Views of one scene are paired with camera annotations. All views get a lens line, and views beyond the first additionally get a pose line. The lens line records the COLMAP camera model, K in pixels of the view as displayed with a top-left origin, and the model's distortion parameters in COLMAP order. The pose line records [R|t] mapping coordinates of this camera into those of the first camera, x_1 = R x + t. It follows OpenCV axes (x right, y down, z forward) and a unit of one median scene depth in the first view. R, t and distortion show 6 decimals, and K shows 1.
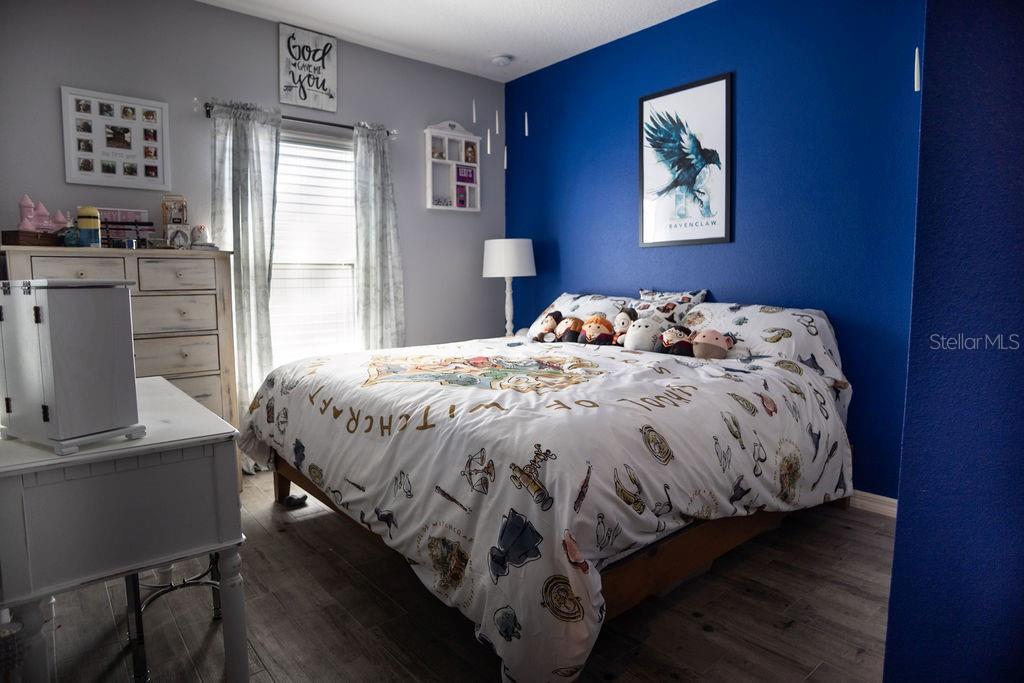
lens RADIAL K [[594.0, 0, 514.6], [0, 594.0, 335.6], [0, 0, 1]] dist [-0.113434, 0.063059]
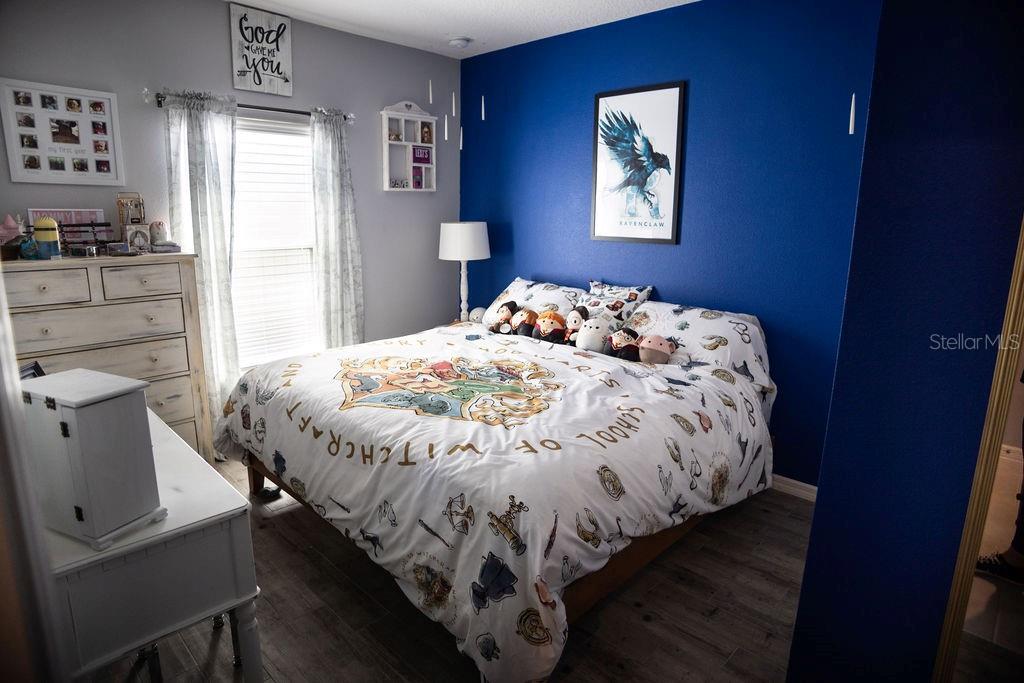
lens RADIAL K [[584.9, 0, 512.4], [0, 584.9, 331.8], [0, 0, 1]] dist [-0.111982, 0.062493]
pose [[0.995441, 0.000873, 0.095375, -0.035242], [-0.011798, 0.993406, 0.114044, -0.136308], [-0.094647, -0.114649, 0.988887, -0.045596]]
